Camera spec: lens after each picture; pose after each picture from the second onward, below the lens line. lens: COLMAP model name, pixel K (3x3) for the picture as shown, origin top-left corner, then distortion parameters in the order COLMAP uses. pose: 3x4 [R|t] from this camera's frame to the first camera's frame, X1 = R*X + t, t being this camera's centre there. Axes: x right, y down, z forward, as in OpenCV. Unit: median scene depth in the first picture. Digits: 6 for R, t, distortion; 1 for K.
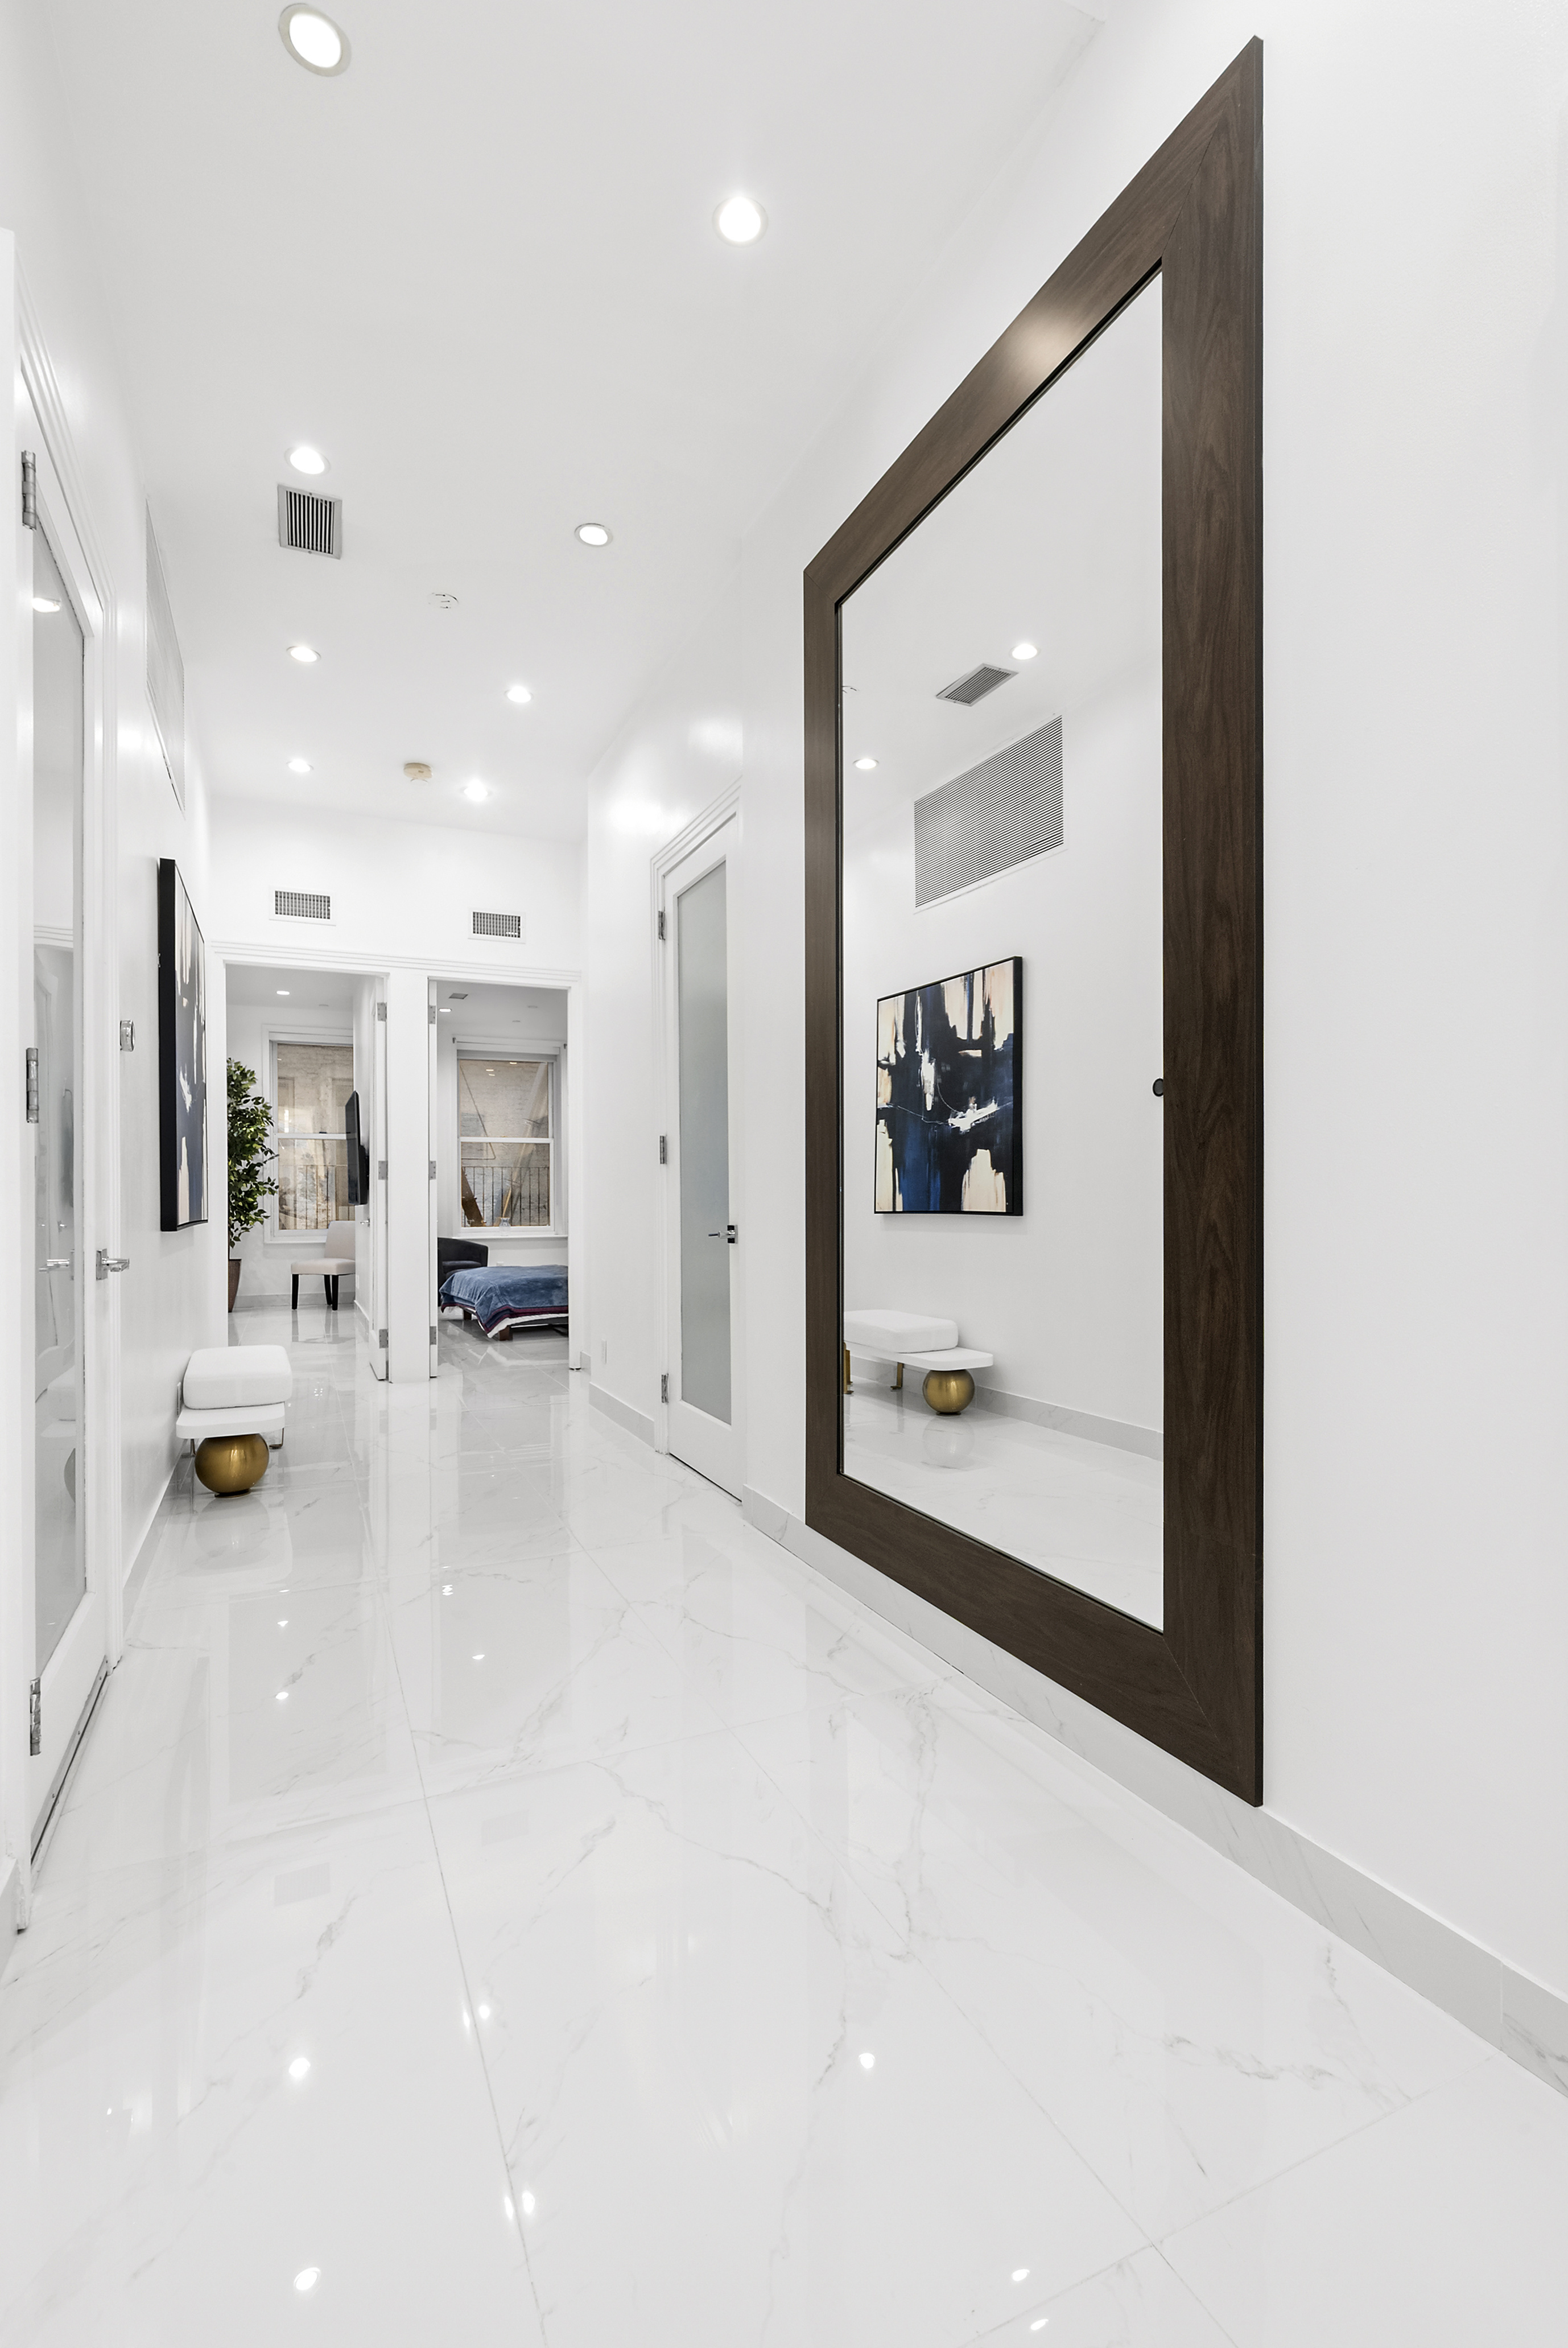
lens RADIAL K [[1051.9, 0, 774.9], [0, 1051.9, 1191.9], [0, 0, 1]] dist [-0.008693, 0.000494]
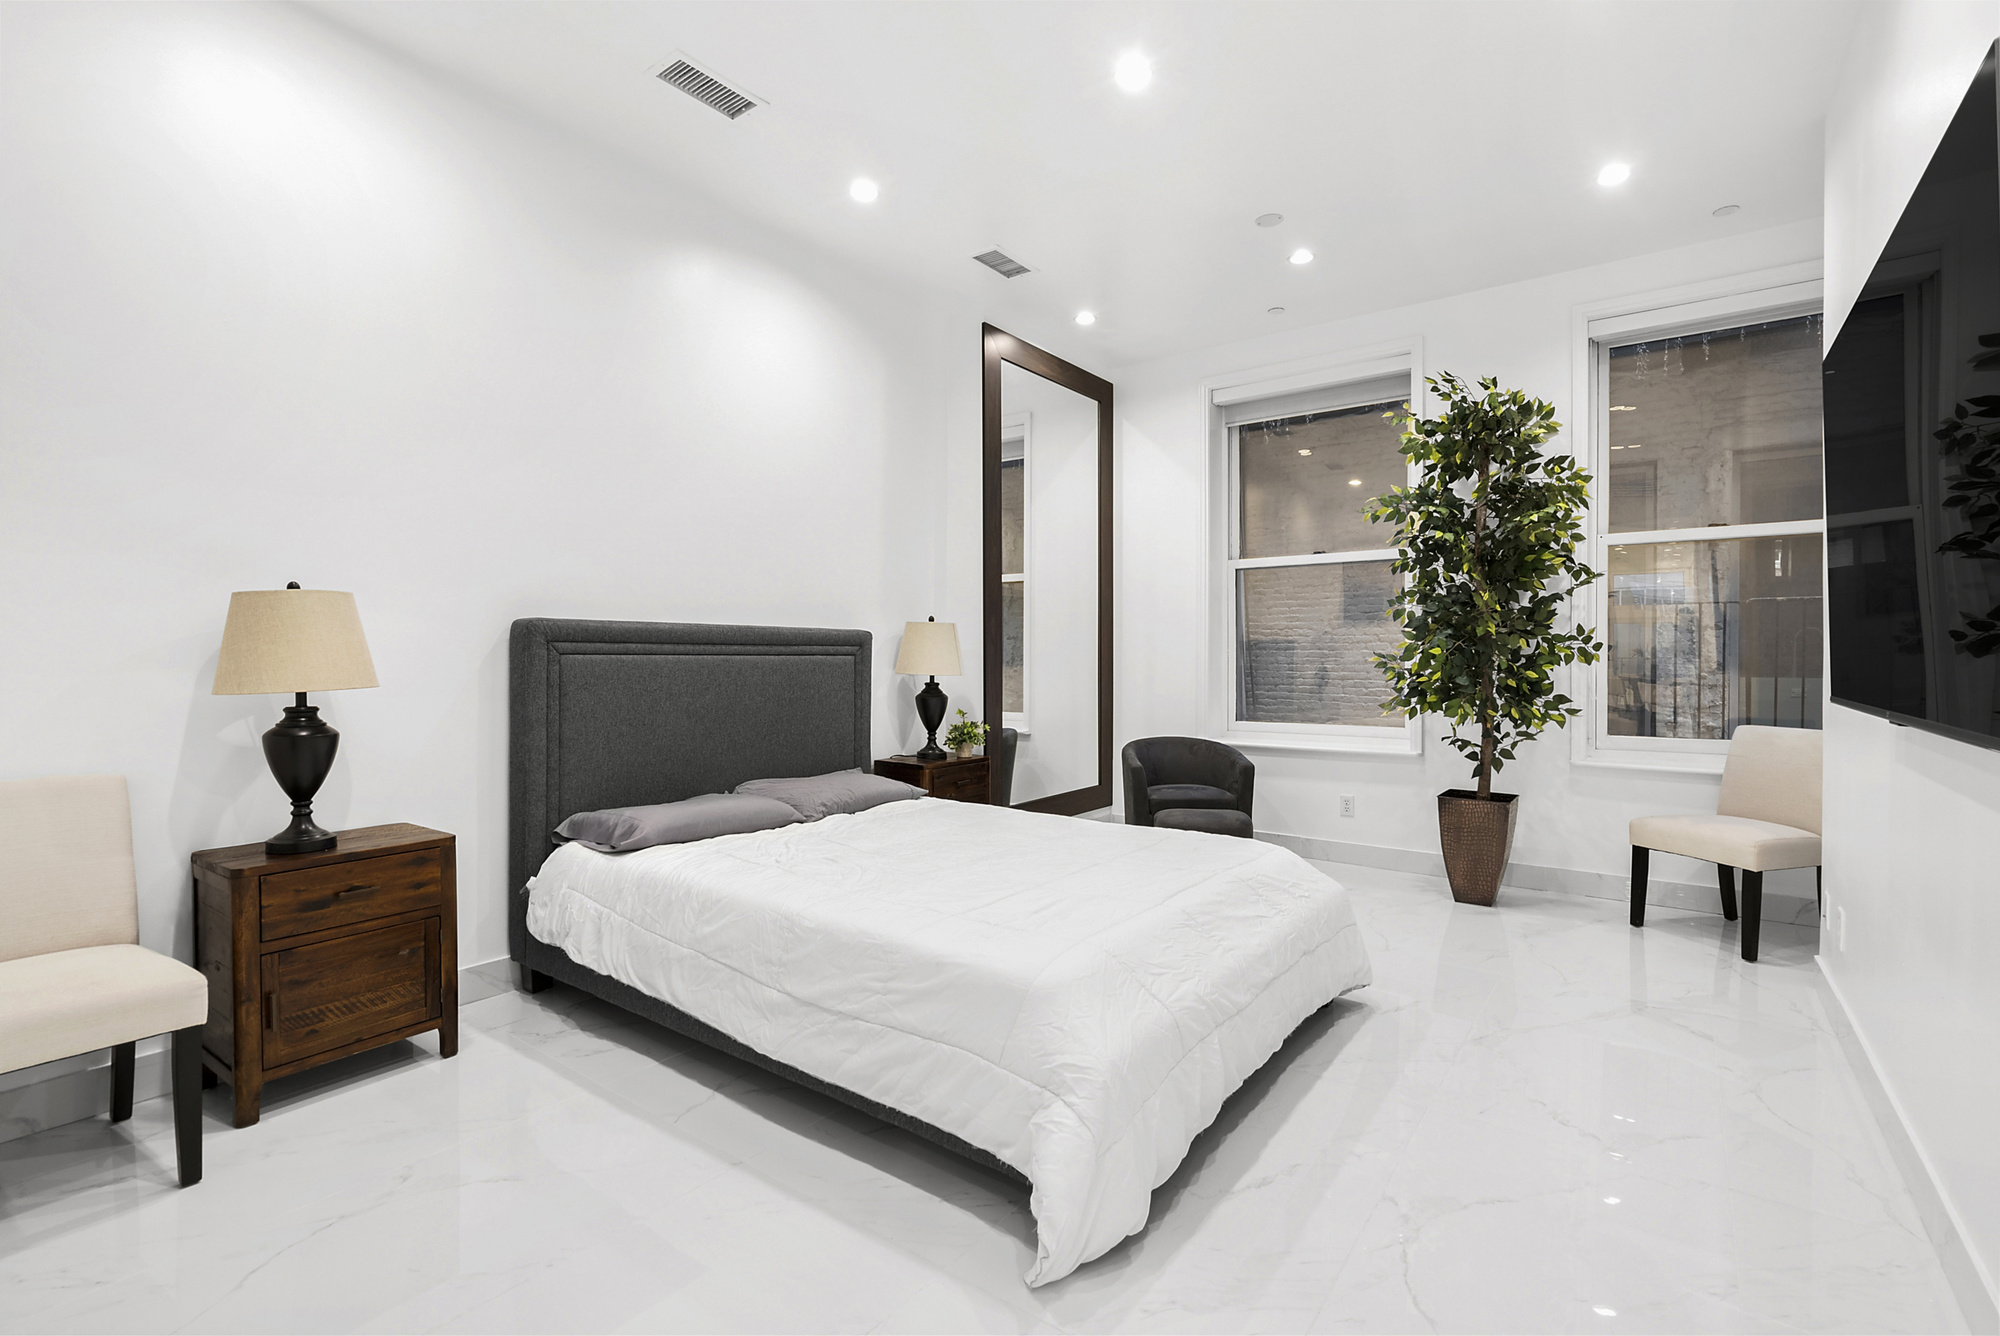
lens RADIAL K [[896.1, 0, 989.4], [0, 896.1, 665.2], [0, 0, 1]] dist [-0.008693, 0.000494]
pose [[0.467835, 0.017262, -0.883647, -0.257289], [0.001161, 0.999796, 0.020146, -0.004591], [0.883815, -0.010450, 0.467719, 0.587919]]
